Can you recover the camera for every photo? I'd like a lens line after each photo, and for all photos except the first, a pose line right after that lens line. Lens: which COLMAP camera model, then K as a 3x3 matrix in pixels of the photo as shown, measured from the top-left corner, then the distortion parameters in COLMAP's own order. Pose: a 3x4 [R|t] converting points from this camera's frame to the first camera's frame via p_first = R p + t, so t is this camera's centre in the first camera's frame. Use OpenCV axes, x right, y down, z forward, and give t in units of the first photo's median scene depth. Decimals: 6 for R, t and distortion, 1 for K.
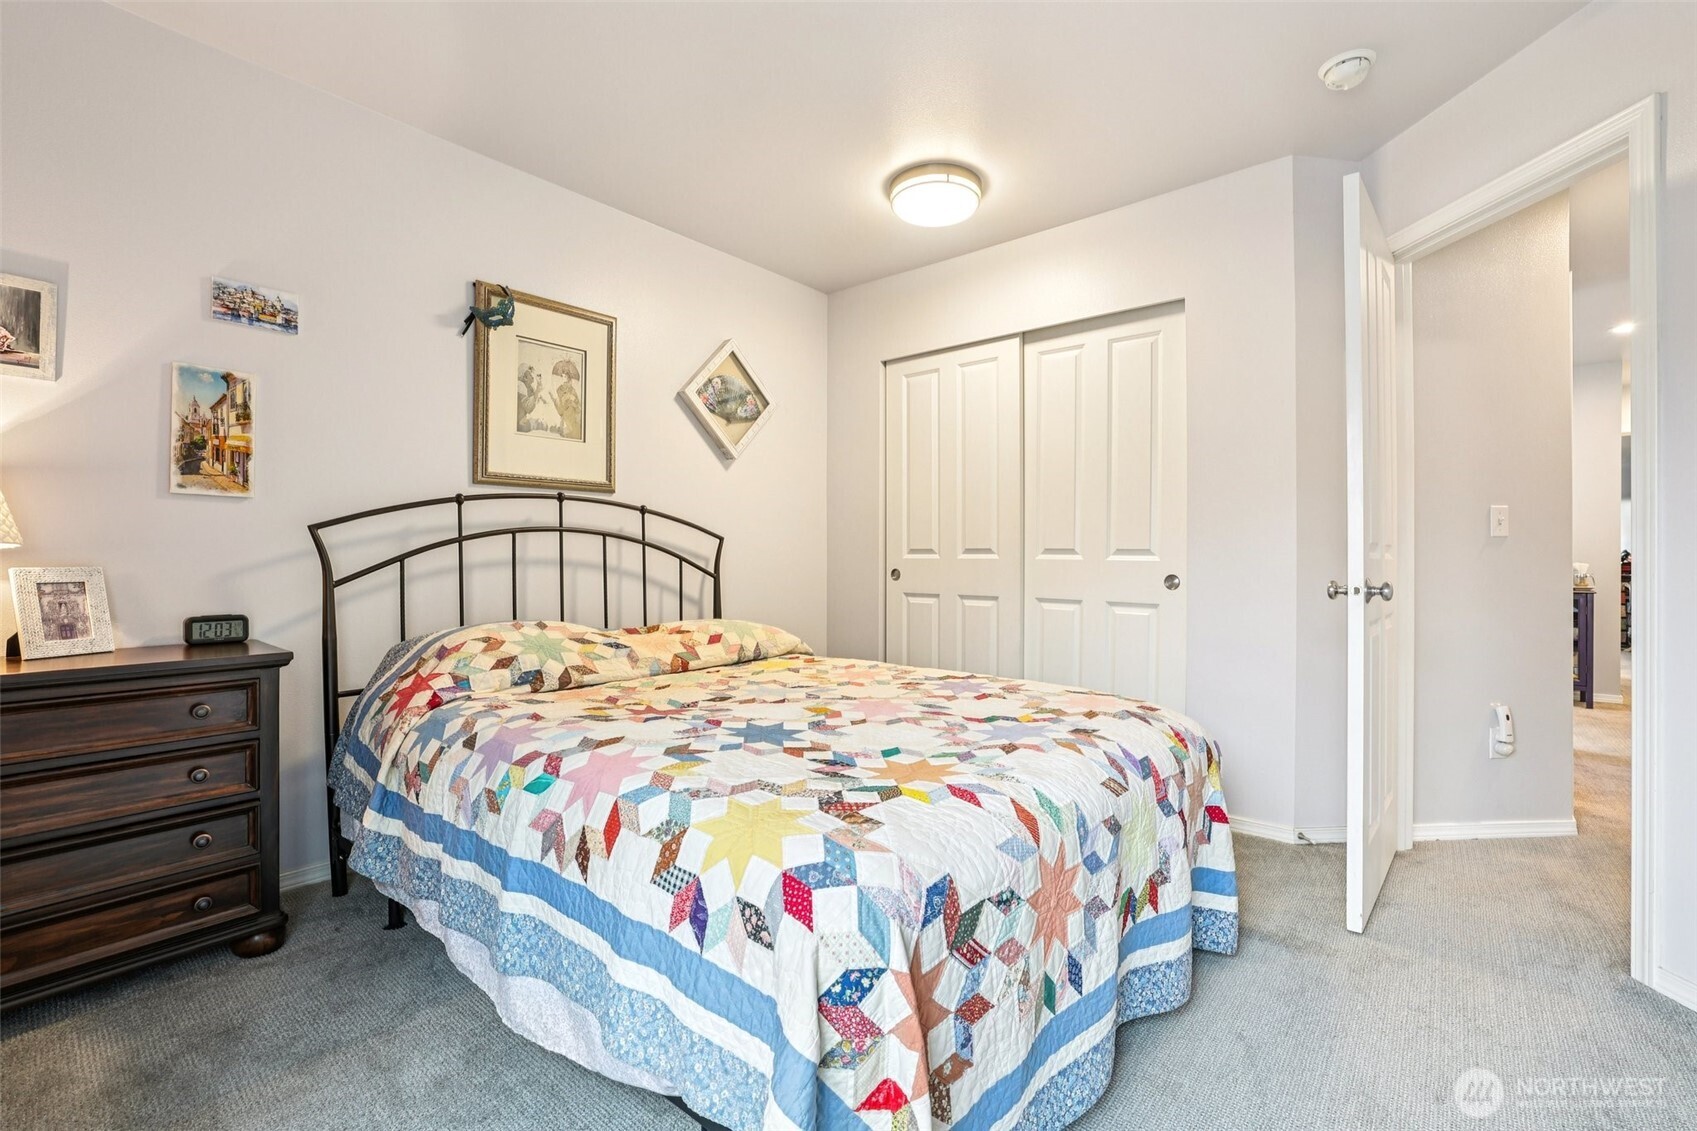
lens RADIAL K [[735.0, 0, 846.2], [0, 735.0, 561.8], [0, 0, 1]] dist [-0.035249, 0.001565]
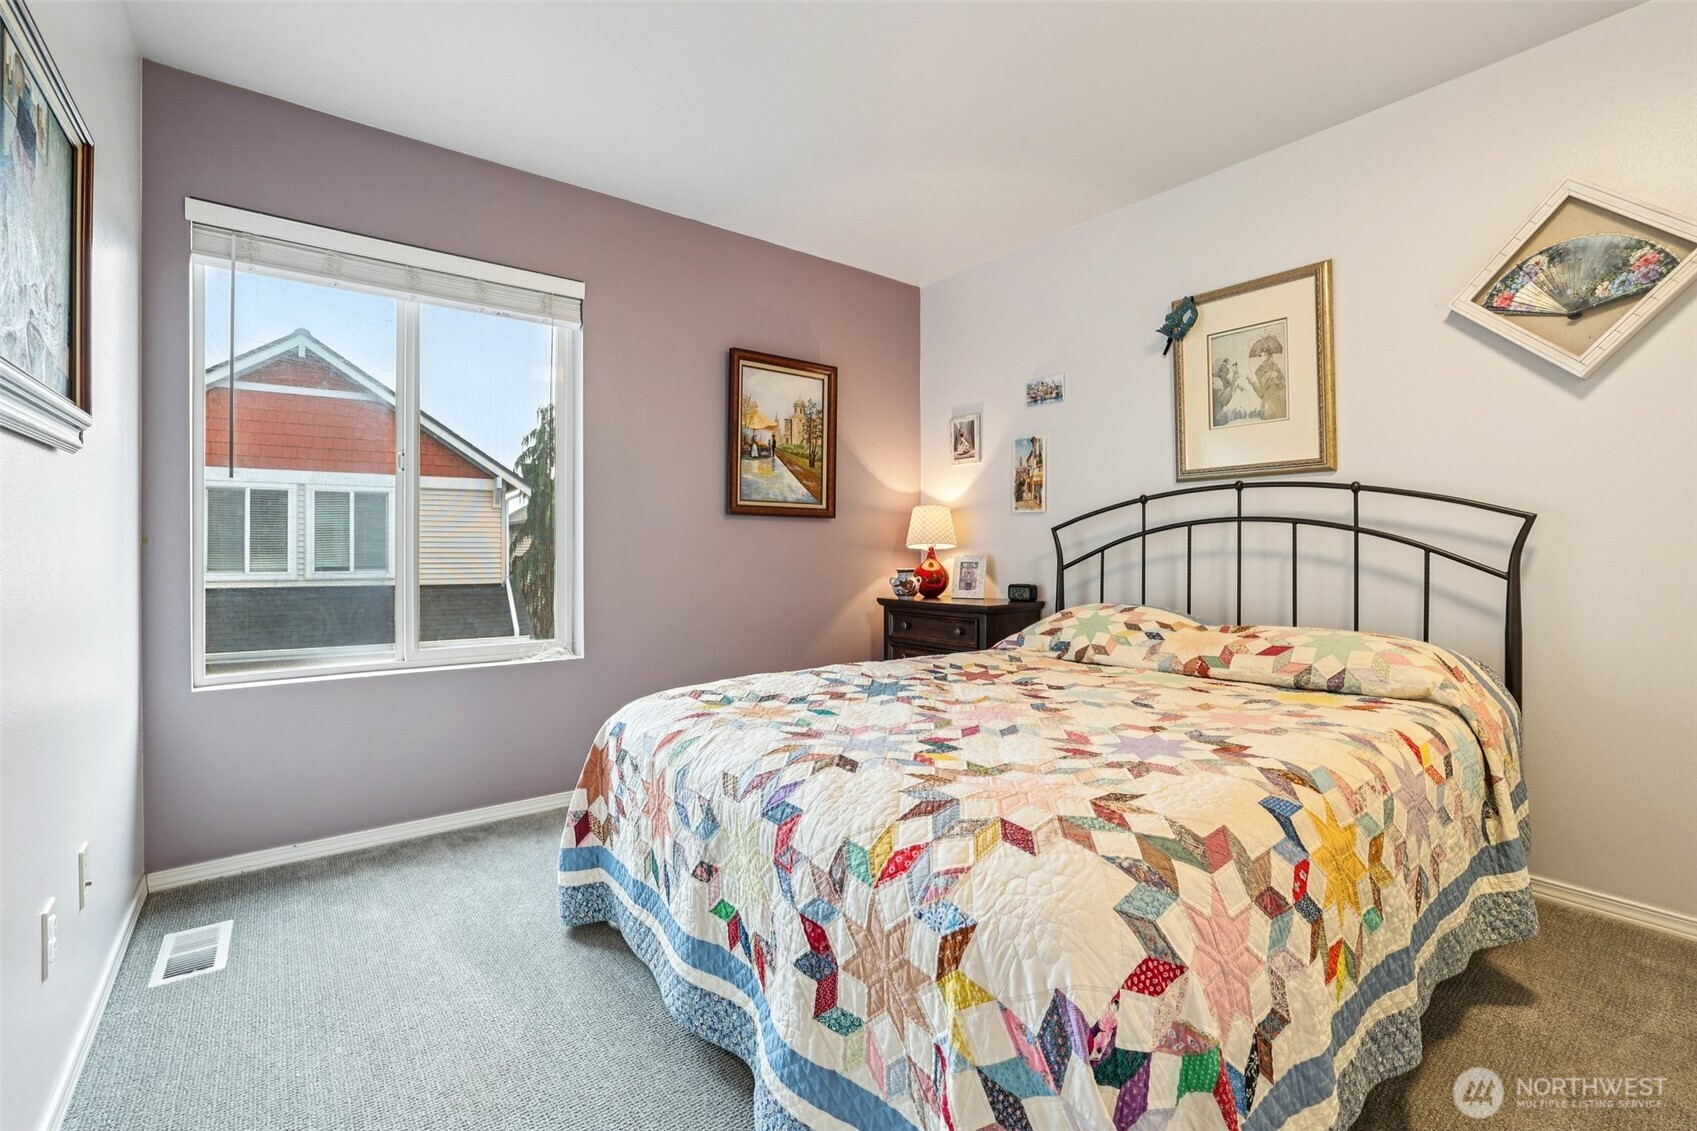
lens RADIAL K [[735.0, 0, 845.7], [0, 735.0, 556.2], [0, 0, 1]] dist [-0.035249, 0.001565]
pose [[-0.193152, 0.008209, -0.981134, 0.686192], [-0.000121, 0.999965, 0.008391, -0.003468], [0.981169, 0.001739, -0.193144, 0.708743]]
